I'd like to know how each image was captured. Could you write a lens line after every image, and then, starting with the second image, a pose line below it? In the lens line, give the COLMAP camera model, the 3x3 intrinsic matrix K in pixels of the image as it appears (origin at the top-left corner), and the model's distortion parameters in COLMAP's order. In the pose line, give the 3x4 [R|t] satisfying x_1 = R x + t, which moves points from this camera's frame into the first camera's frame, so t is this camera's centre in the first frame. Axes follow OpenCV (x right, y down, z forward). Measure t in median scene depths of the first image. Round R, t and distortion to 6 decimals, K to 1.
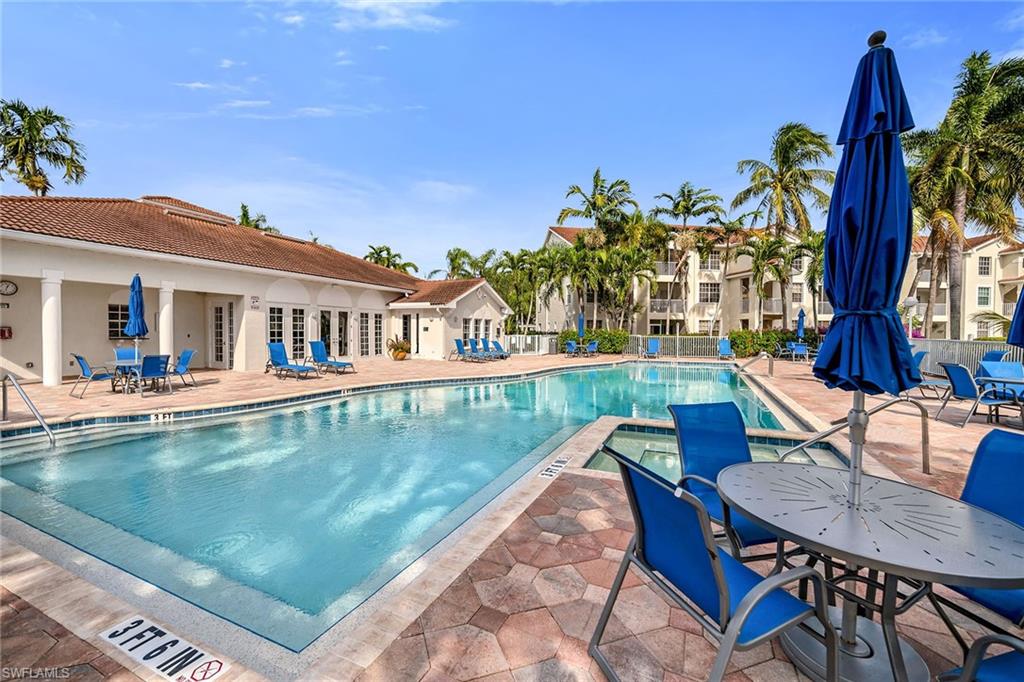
lens RADIAL K [[412.0, 0, 512.0], [0, 412.0, 341.0], [0, 0, 1]] dist [0.000432, 0.000155]
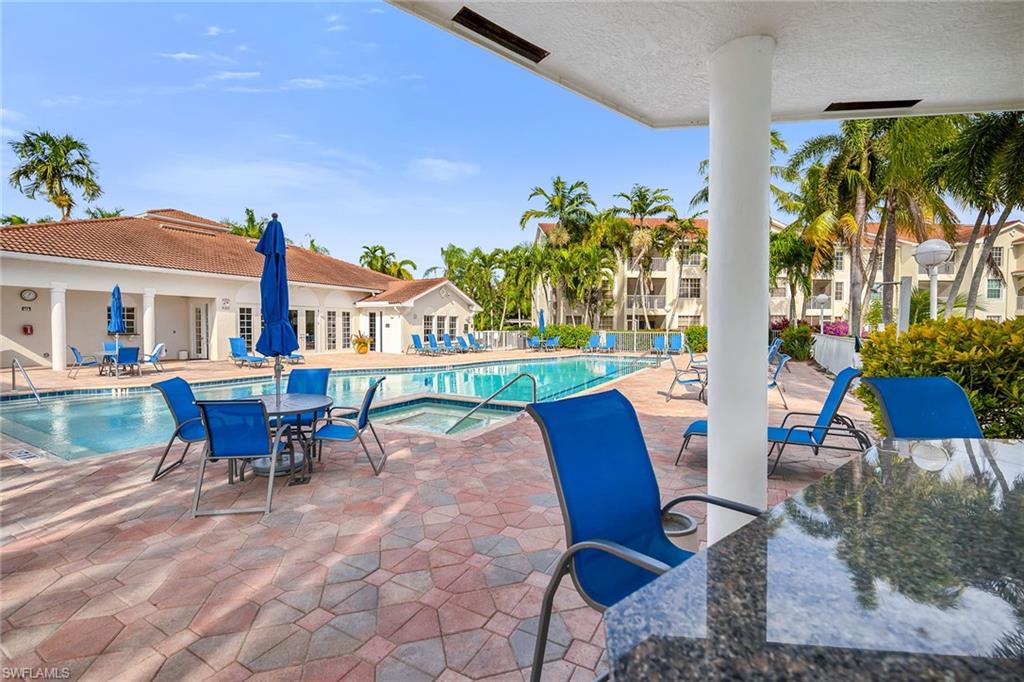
lens RADIAL K [[432.4, 0, 512.0], [0, 432.4, 341.0], [0, 0, 1]] dist [-0.000910, 0.000193]
pose [[0.996986, 0.000371, -0.077583, 0.205845], [0.000396, 0.999951, 0.009867, 0.000985], [0.077583, -0.009868, 0.996937, -0.123097]]
